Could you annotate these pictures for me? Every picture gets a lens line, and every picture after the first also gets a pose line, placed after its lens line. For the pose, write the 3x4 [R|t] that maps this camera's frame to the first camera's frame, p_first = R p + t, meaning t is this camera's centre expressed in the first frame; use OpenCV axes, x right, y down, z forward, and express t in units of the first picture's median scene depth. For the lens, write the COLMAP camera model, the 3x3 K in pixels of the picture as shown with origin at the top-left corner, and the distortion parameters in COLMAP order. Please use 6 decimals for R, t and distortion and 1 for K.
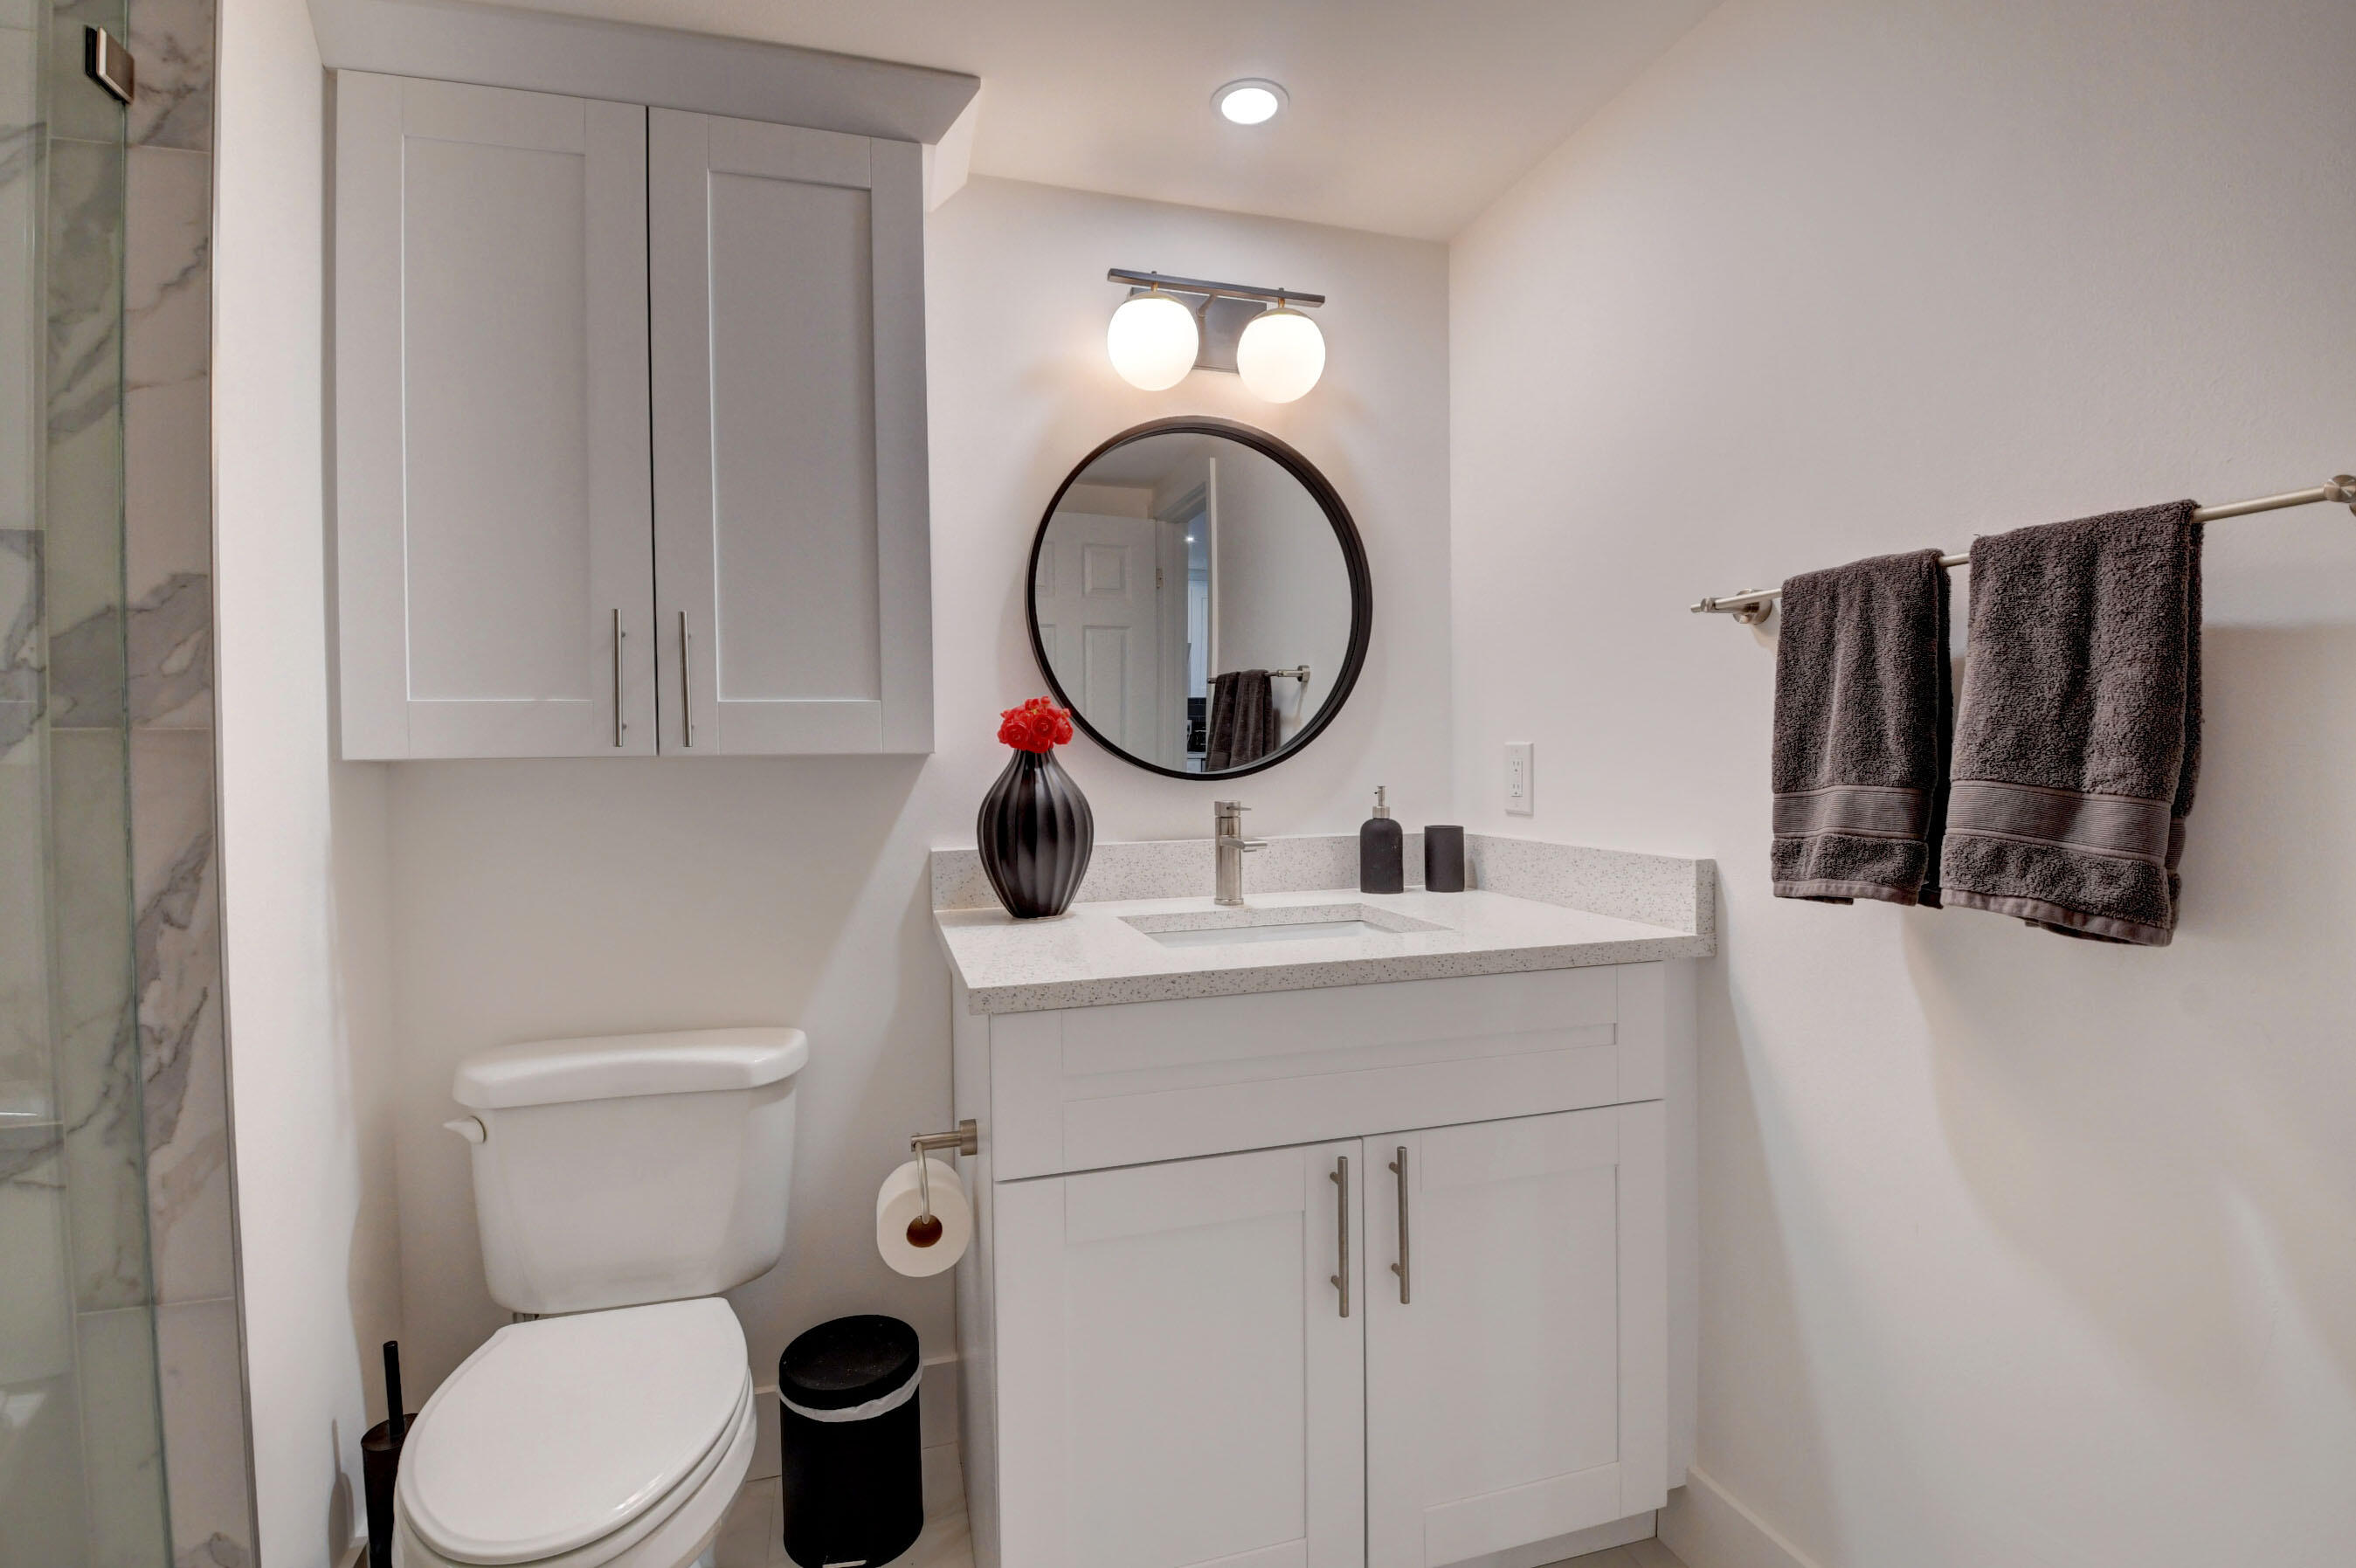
lens RADIAL K [[1035.9, 0, 1183.6], [0, 1035.9, 777.6], [0, 0, 1]] dist [0.019628, -0.023764]
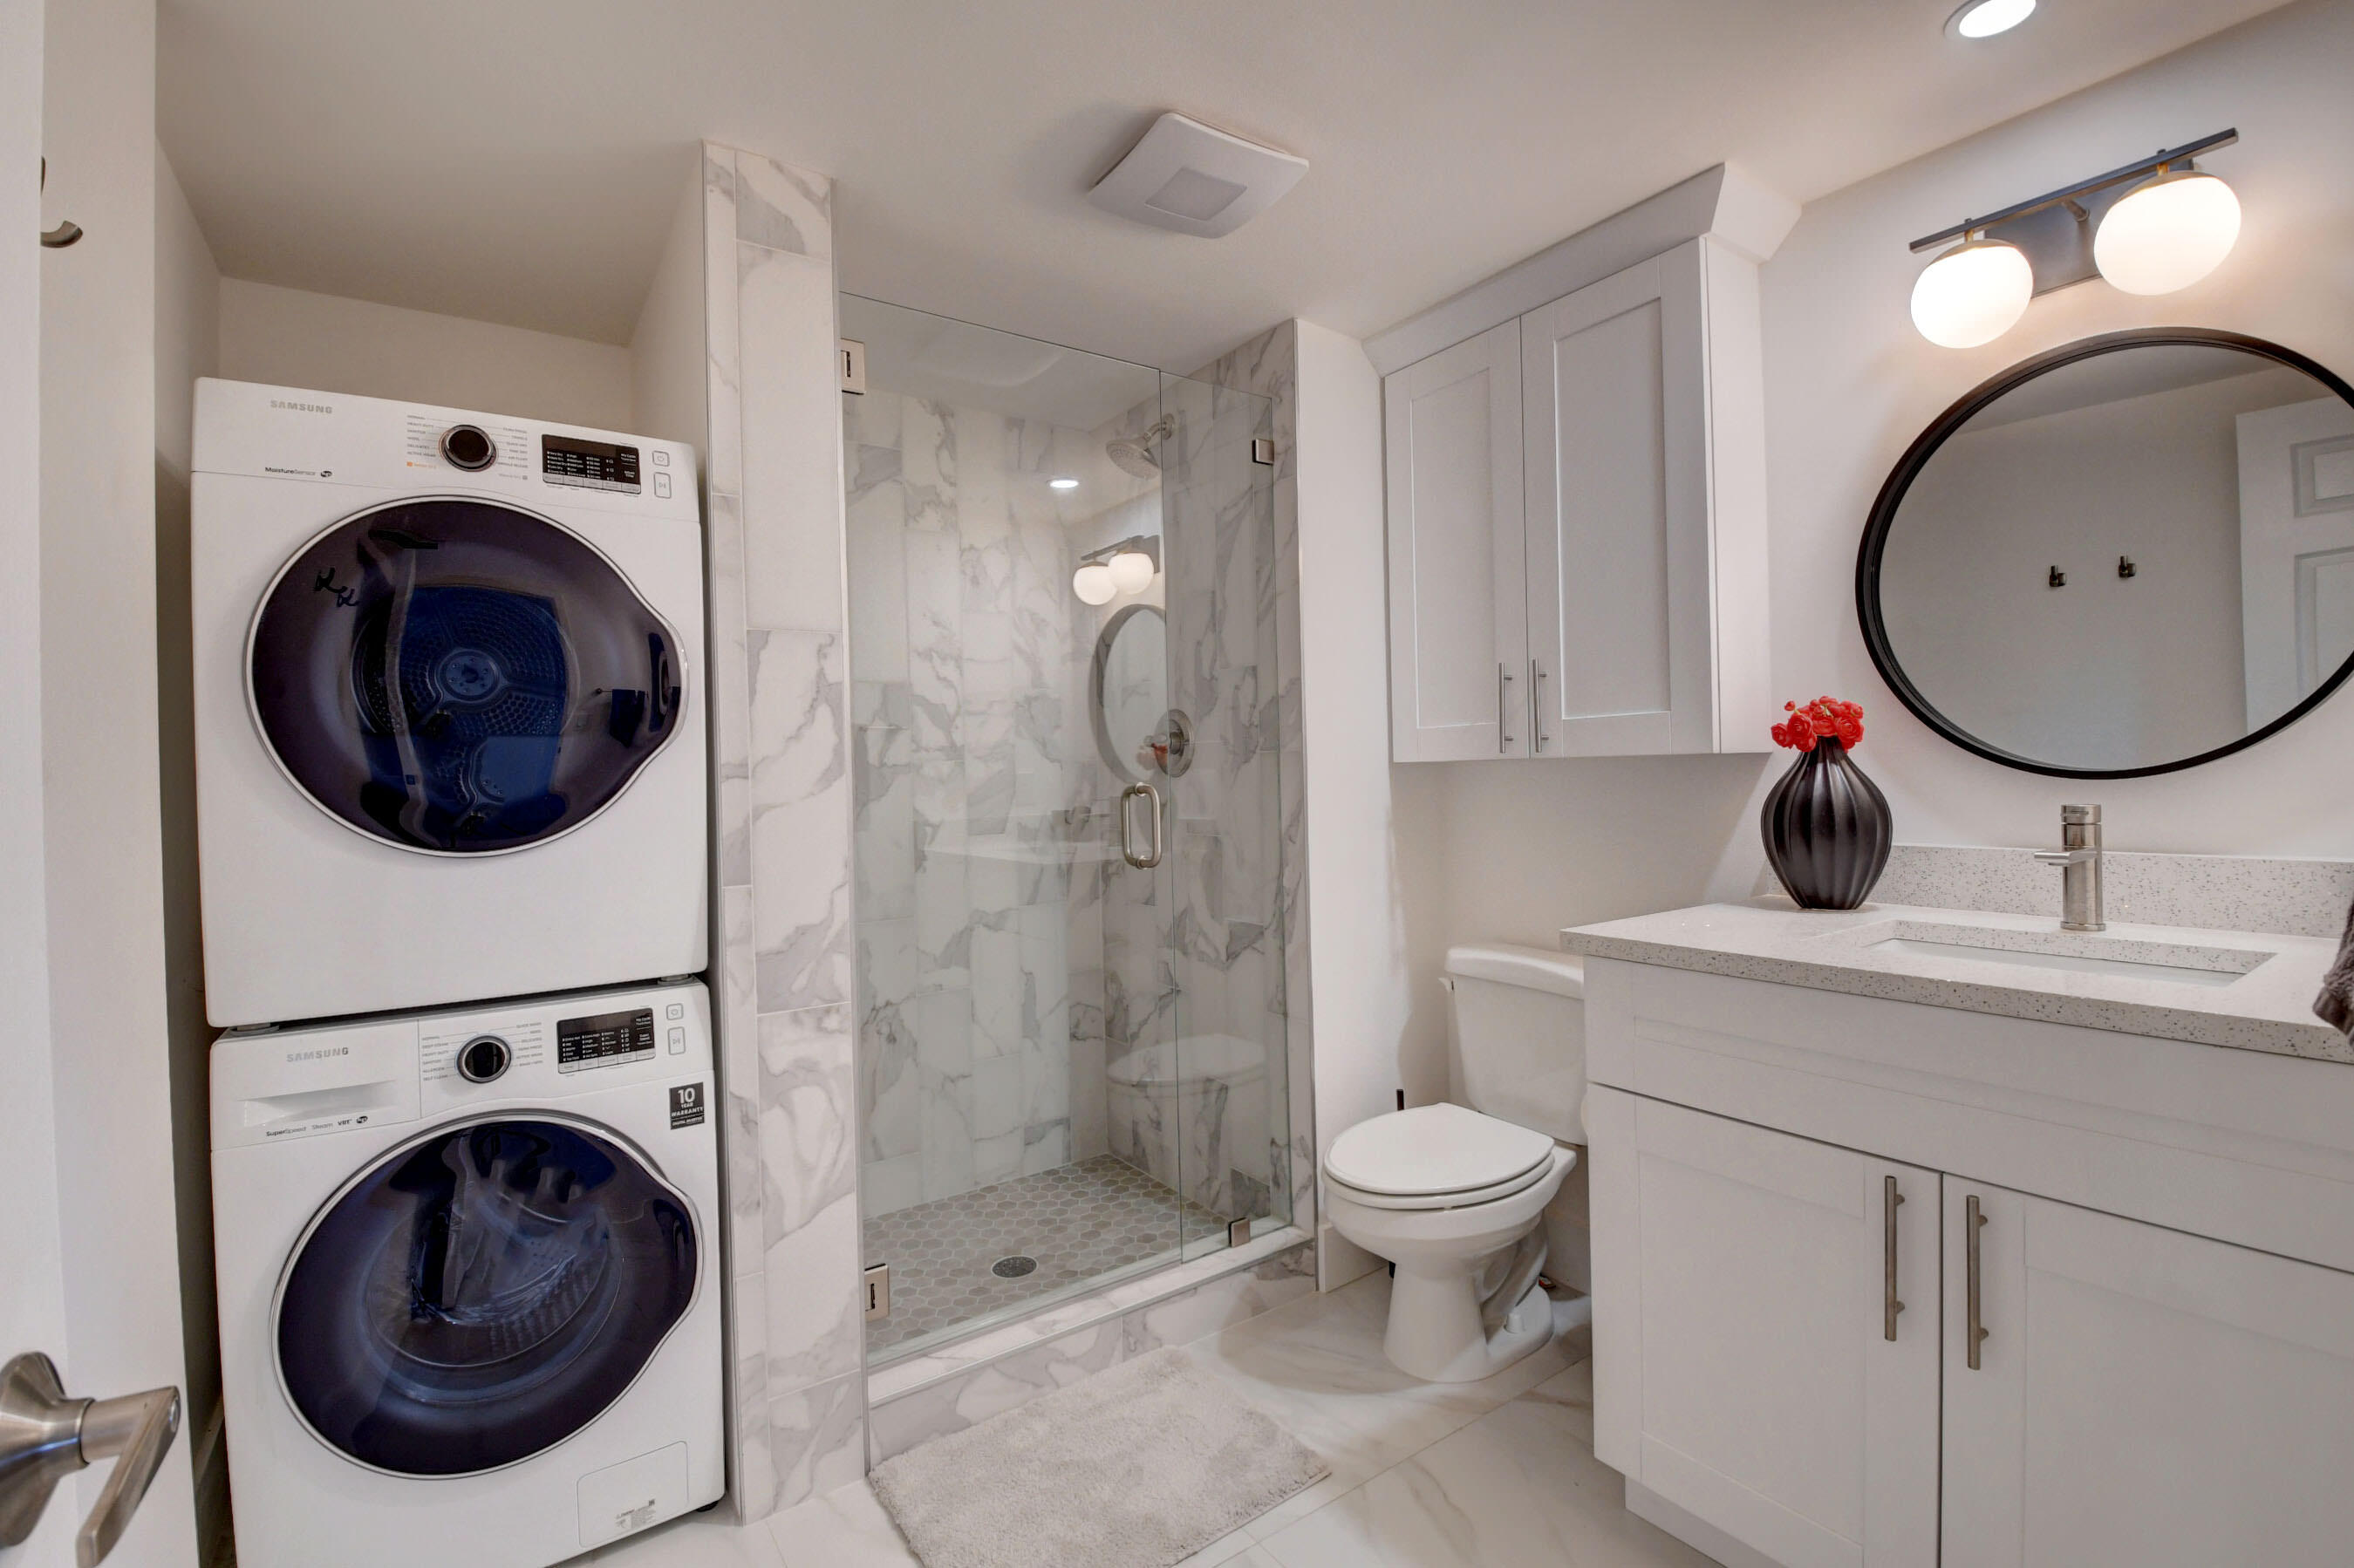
lens RADIAL K [[1036.7, 0, 1173.8], [0, 1036.7, 779.2], [0, 0, 1]] dist [0.030907, -0.041399]
pose [[0.308172, 0.013159, -0.951240, 0.728992], [0.003436, 0.999882, 0.014945, -0.014877], [0.951324, -0.007874, 0.308091, 0.070077]]
